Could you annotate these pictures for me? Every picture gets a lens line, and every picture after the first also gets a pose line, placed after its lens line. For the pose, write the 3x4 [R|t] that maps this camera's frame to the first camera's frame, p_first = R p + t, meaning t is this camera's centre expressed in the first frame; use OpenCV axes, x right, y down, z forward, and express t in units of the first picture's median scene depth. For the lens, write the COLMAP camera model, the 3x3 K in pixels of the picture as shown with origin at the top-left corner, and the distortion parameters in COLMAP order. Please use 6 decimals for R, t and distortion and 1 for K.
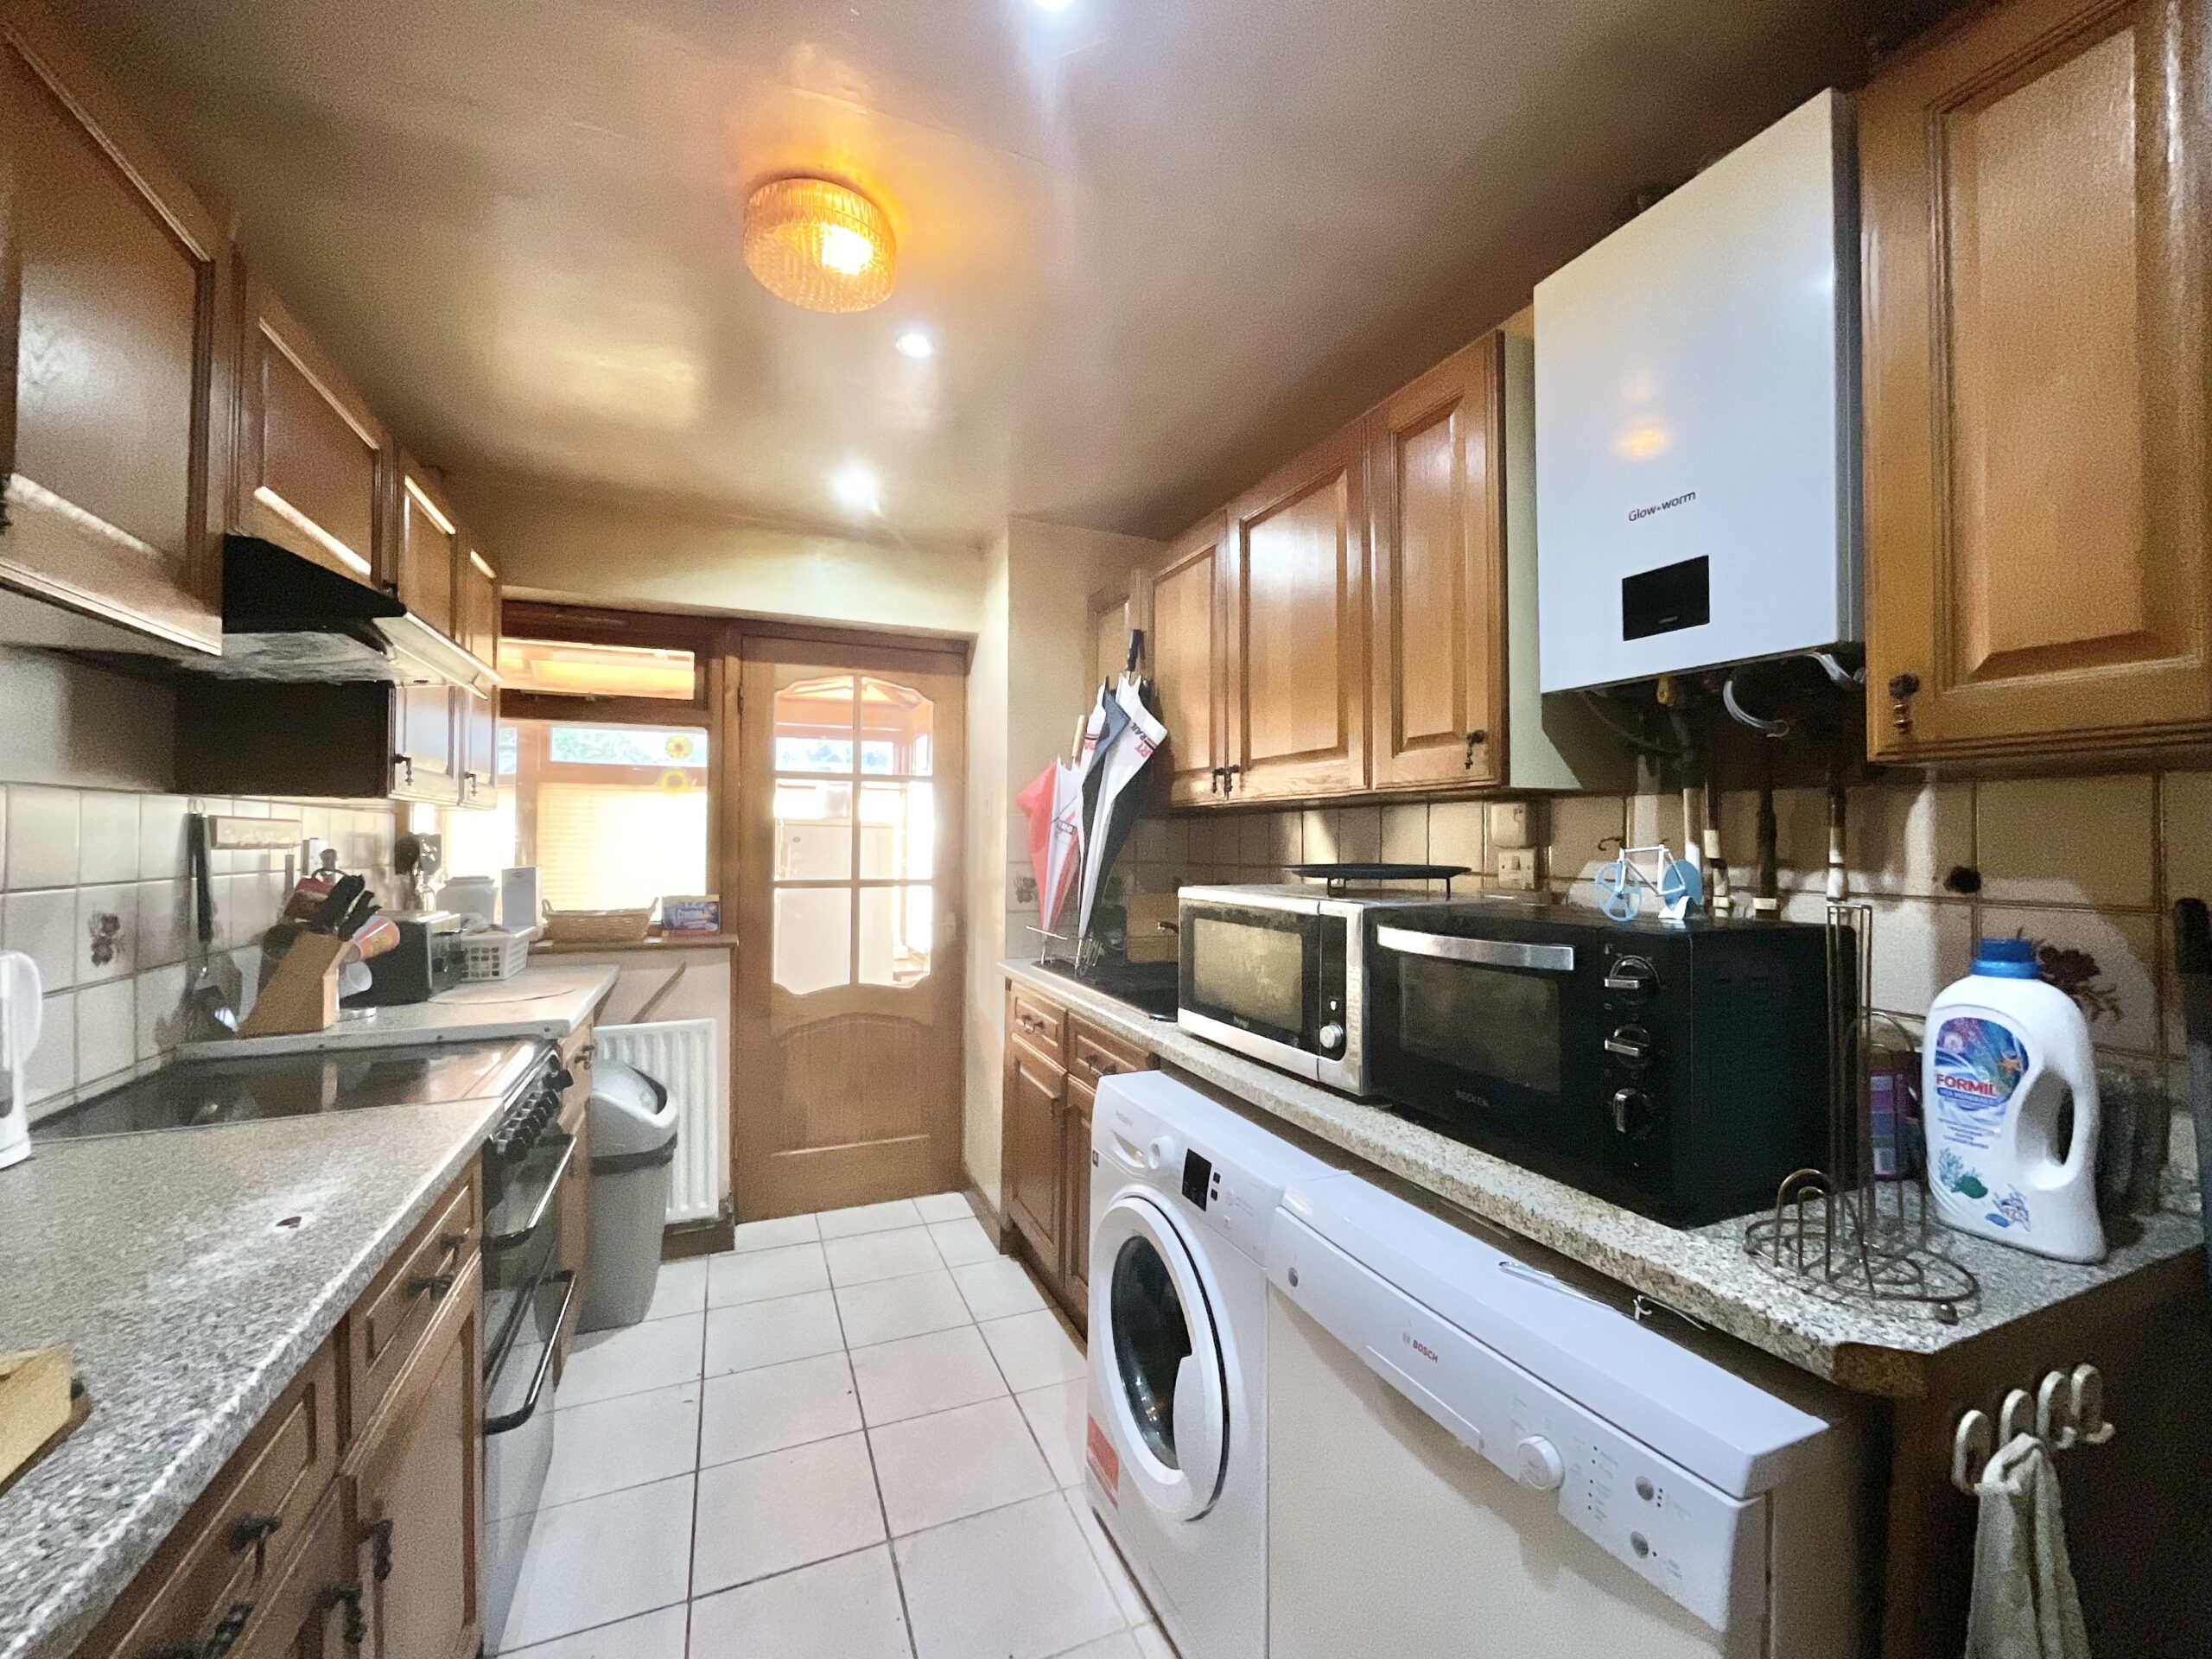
lens RADIAL K [[897.2, 0, 1109.9], [0, 897.2, 832.1], [0, 0, 1]] dist [0.003683, -0.001031]
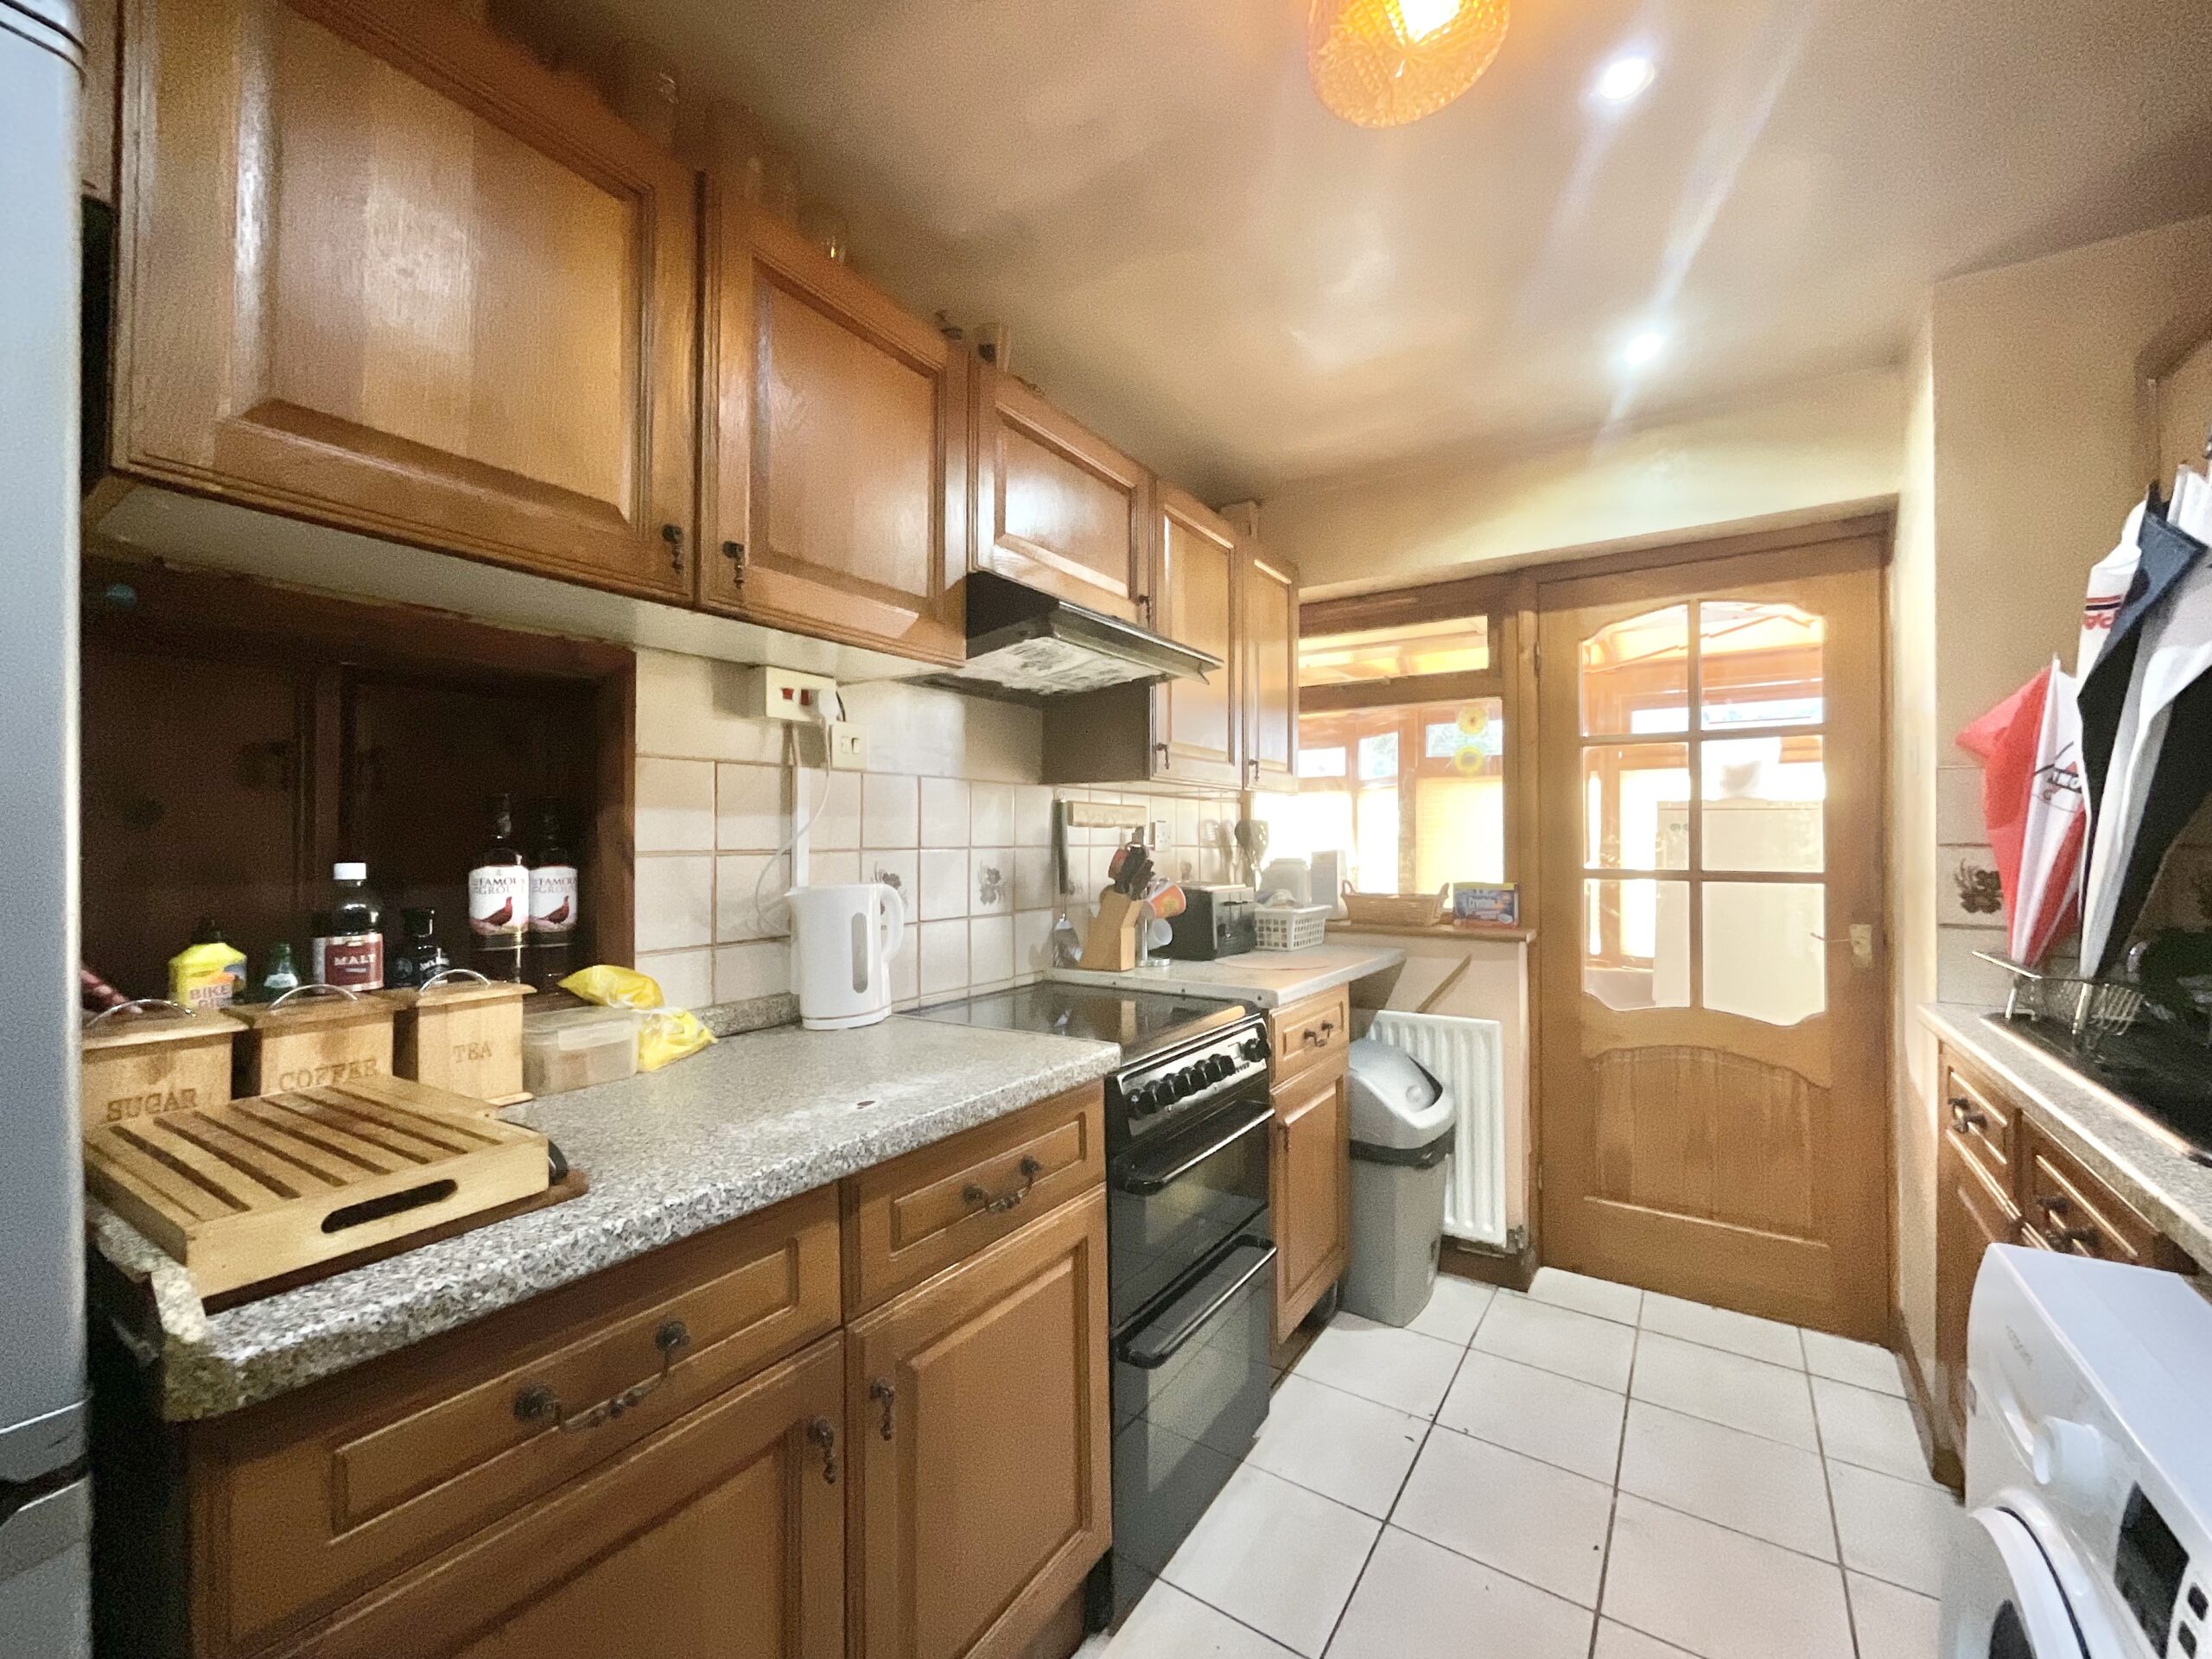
lens RADIAL K [[897.2, 0, 1104.1], [0, 897.2, 832.8], [0, 0, 1]] dist [0.003683, -0.001031]
pose [[0.545732, -0.013914, -0.837844, 0.094548], [0.011423, 0.999893, -0.009165, 0.026175], [0.837882, -0.004569, 0.545833, 0.197187]]
